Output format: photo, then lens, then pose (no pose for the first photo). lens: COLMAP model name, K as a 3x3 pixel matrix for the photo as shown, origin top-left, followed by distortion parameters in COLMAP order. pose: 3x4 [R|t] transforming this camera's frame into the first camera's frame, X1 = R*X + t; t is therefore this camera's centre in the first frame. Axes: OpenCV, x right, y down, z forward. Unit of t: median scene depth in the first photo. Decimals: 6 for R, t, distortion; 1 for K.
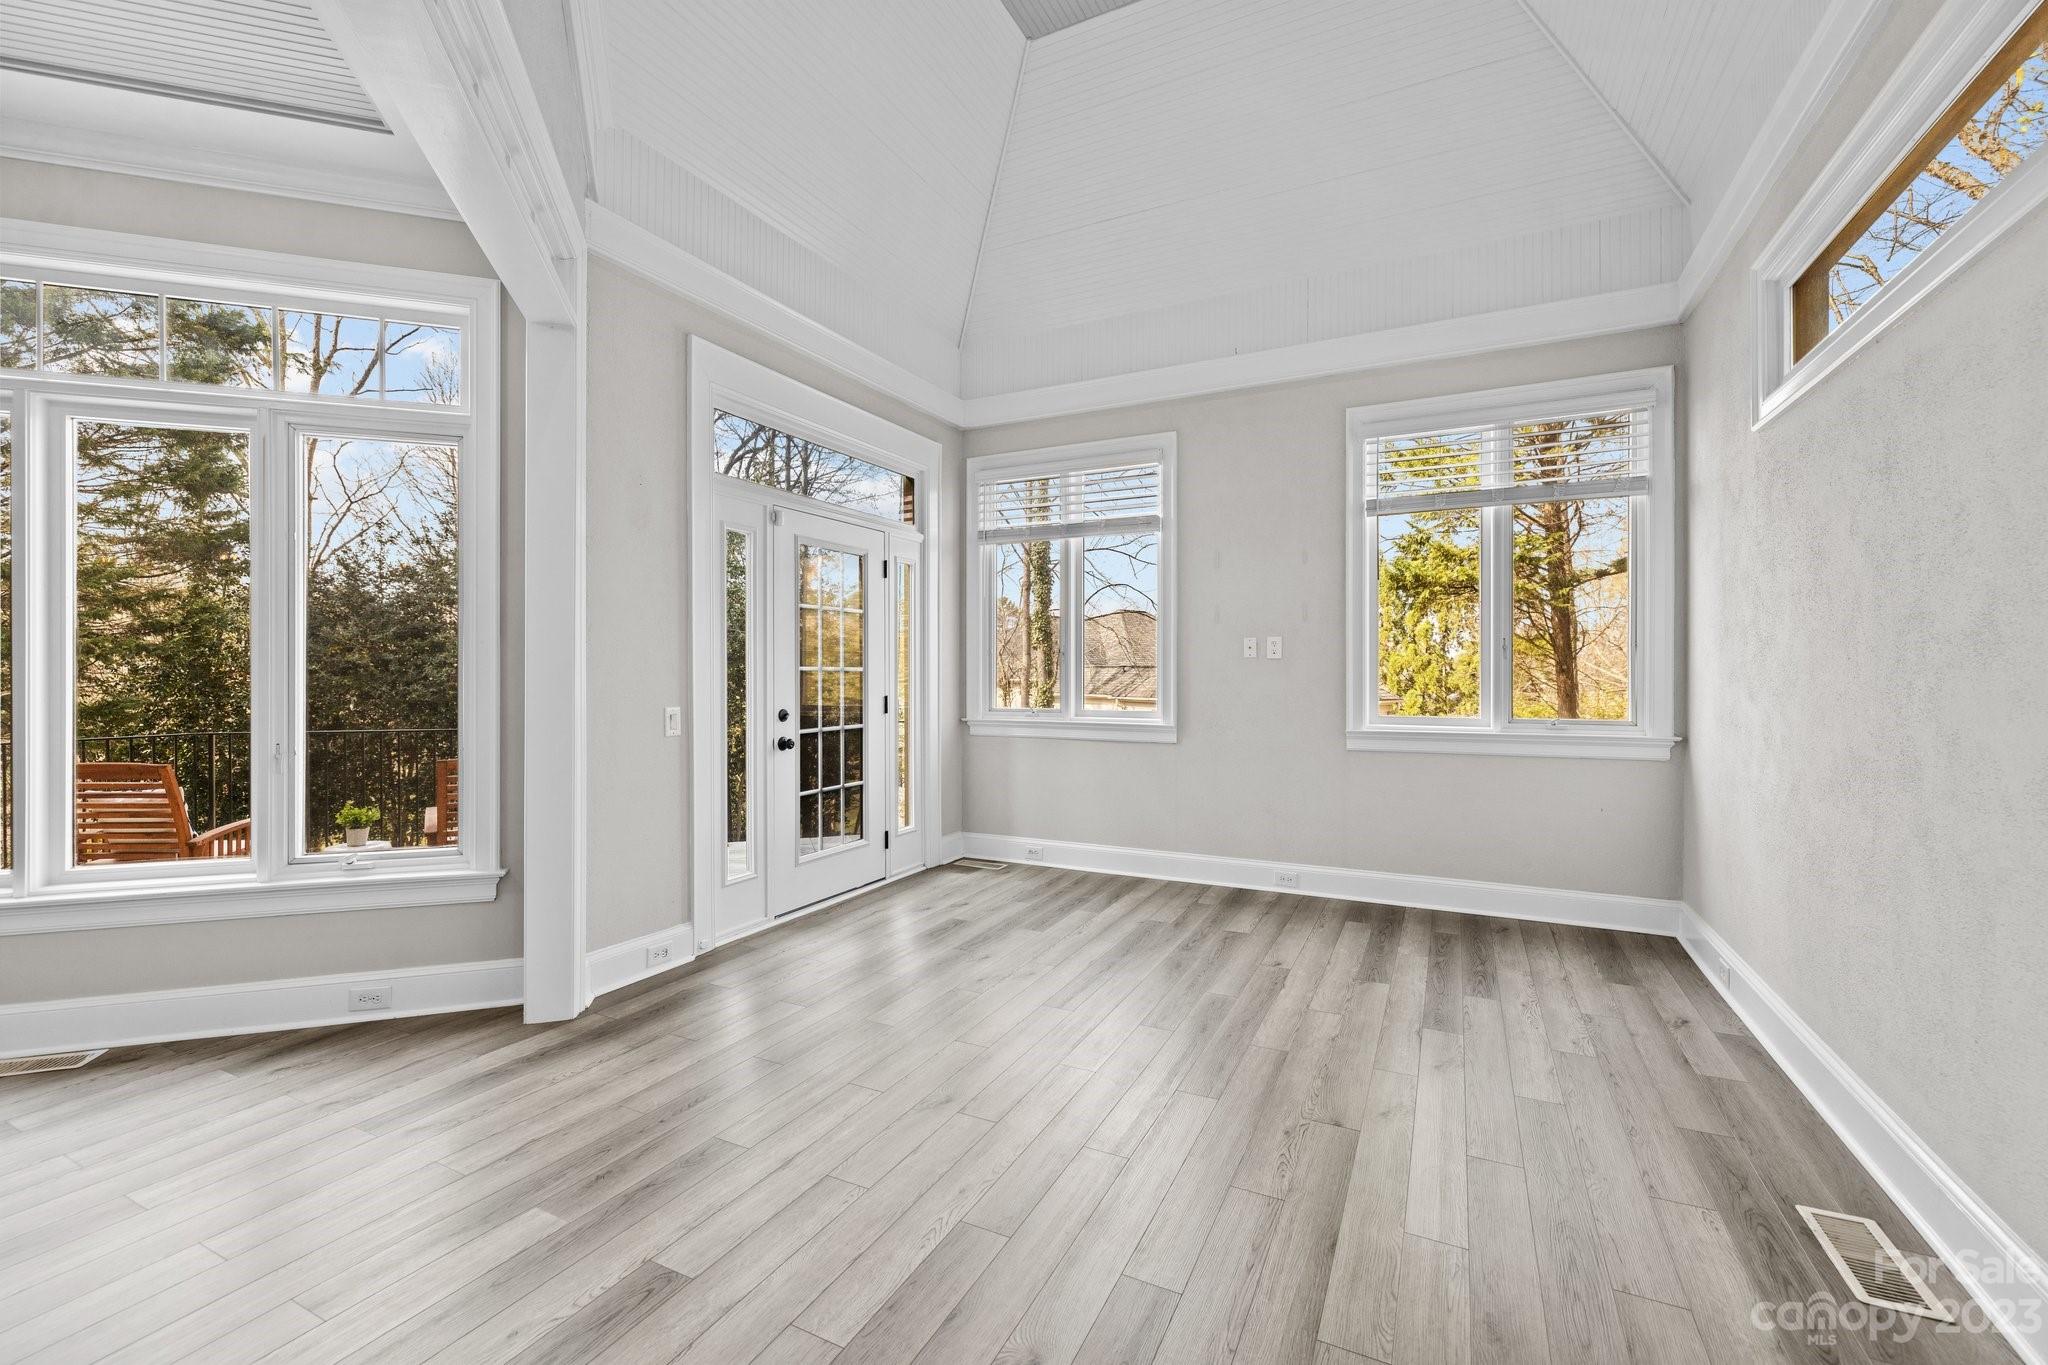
lens RADIAL K [[873.2, 0, 1012.1], [0, 873.2, 676.6], [0, 0, 1]] dist [0.004359, -0.000308]
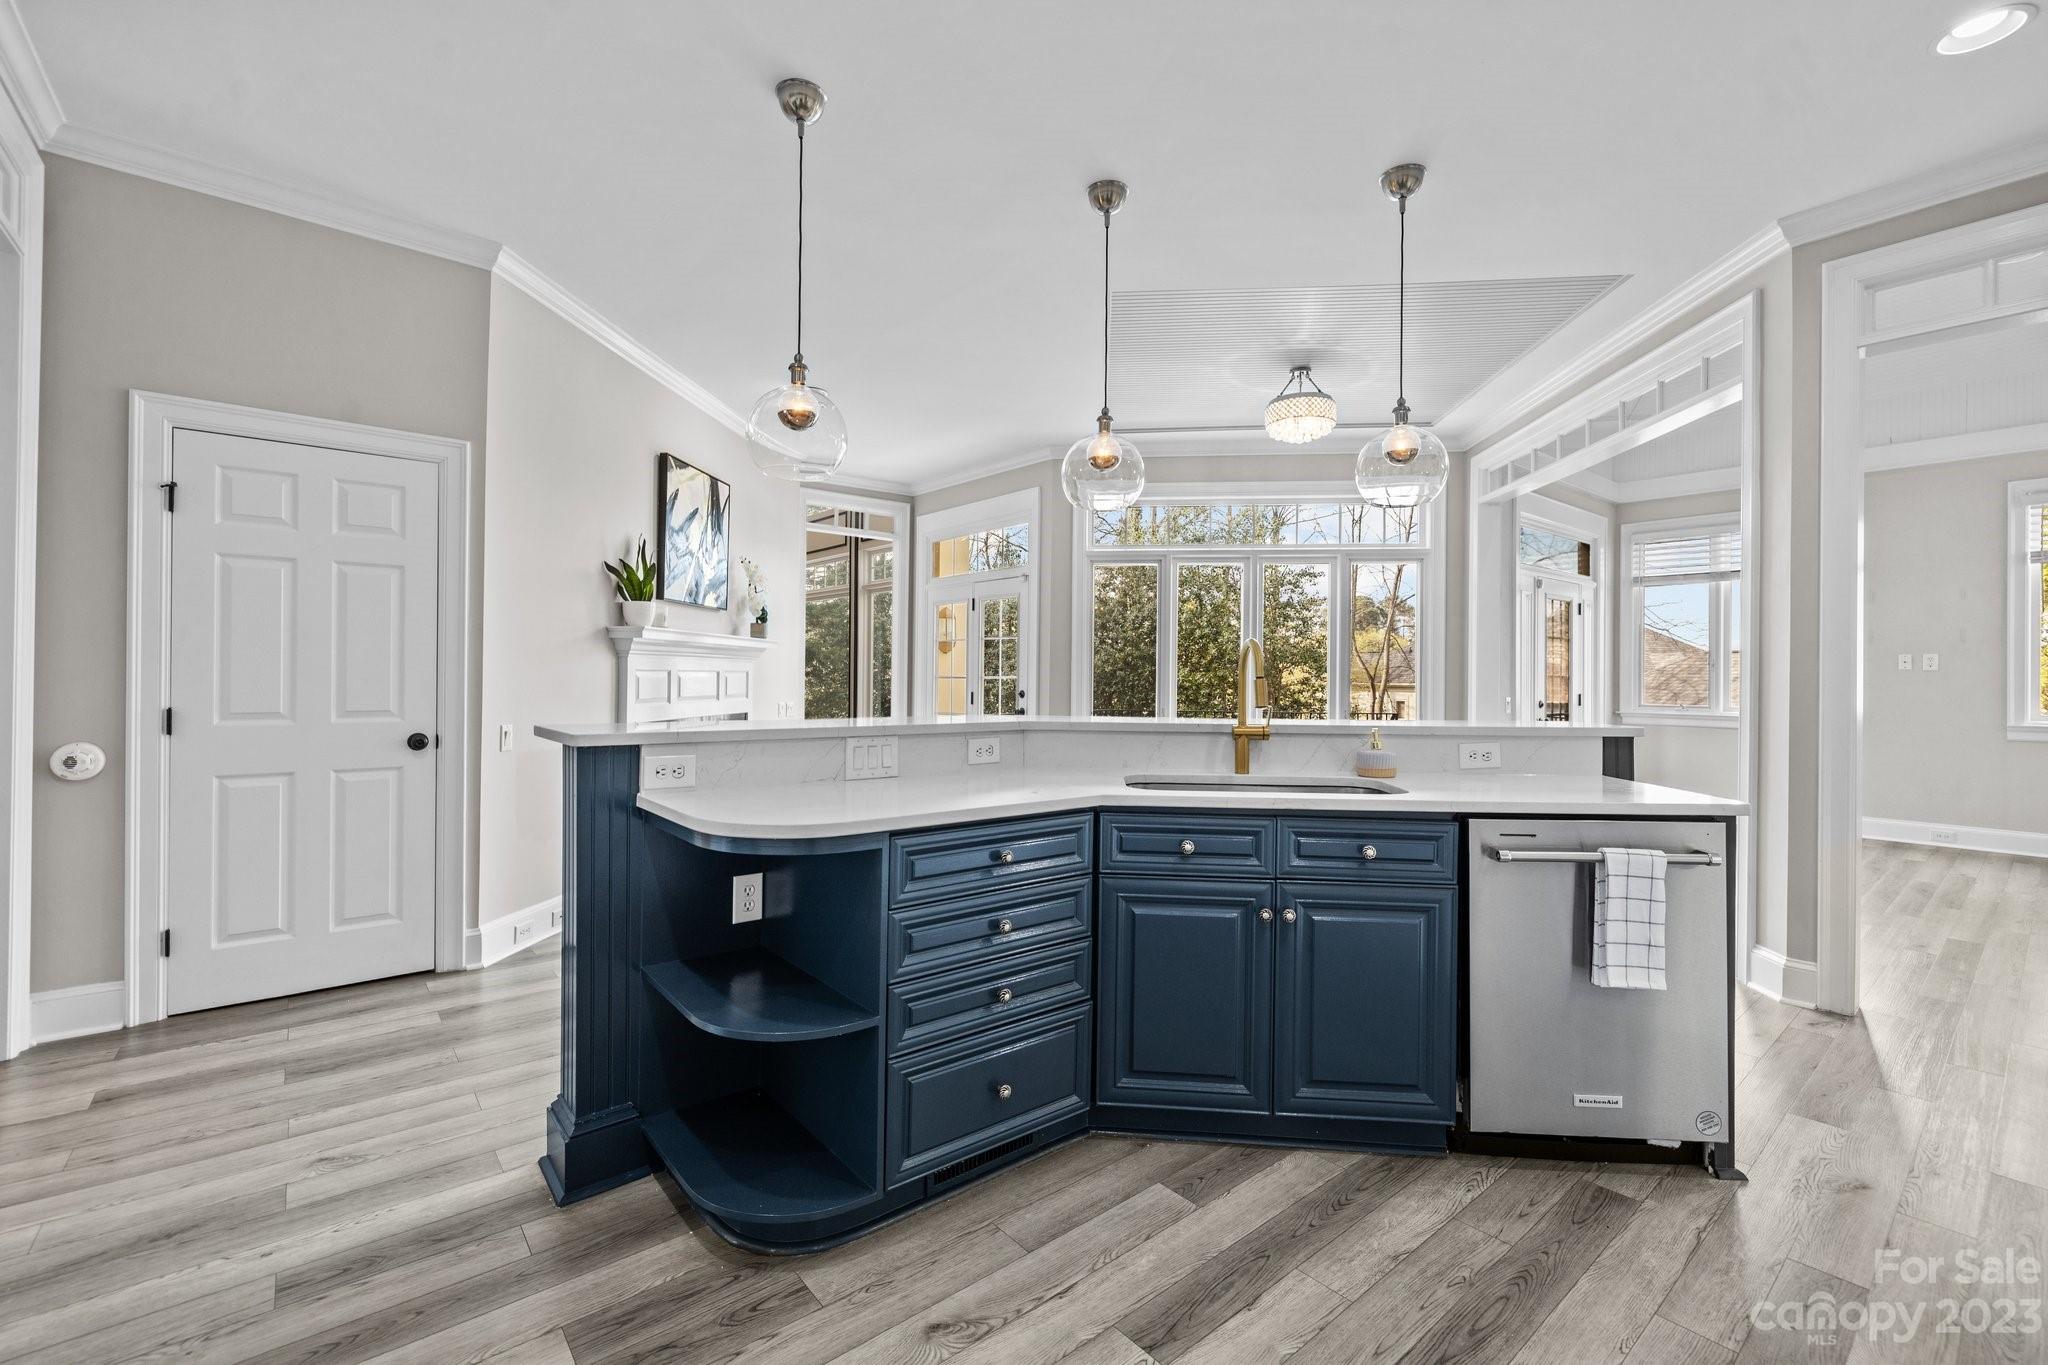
lens RADIAL K [[873.2, 0, 1021.8], [0, 873.2, 673.5], [0, 0, 1]] dist [0.004359, -0.000308]
pose [[0.912377, 0.005138, -0.409318, -0.419827], [-0.007339, 0.999966, -0.003806, -0.000346], [0.409284, 0.006477, 0.912384, -0.794353]]
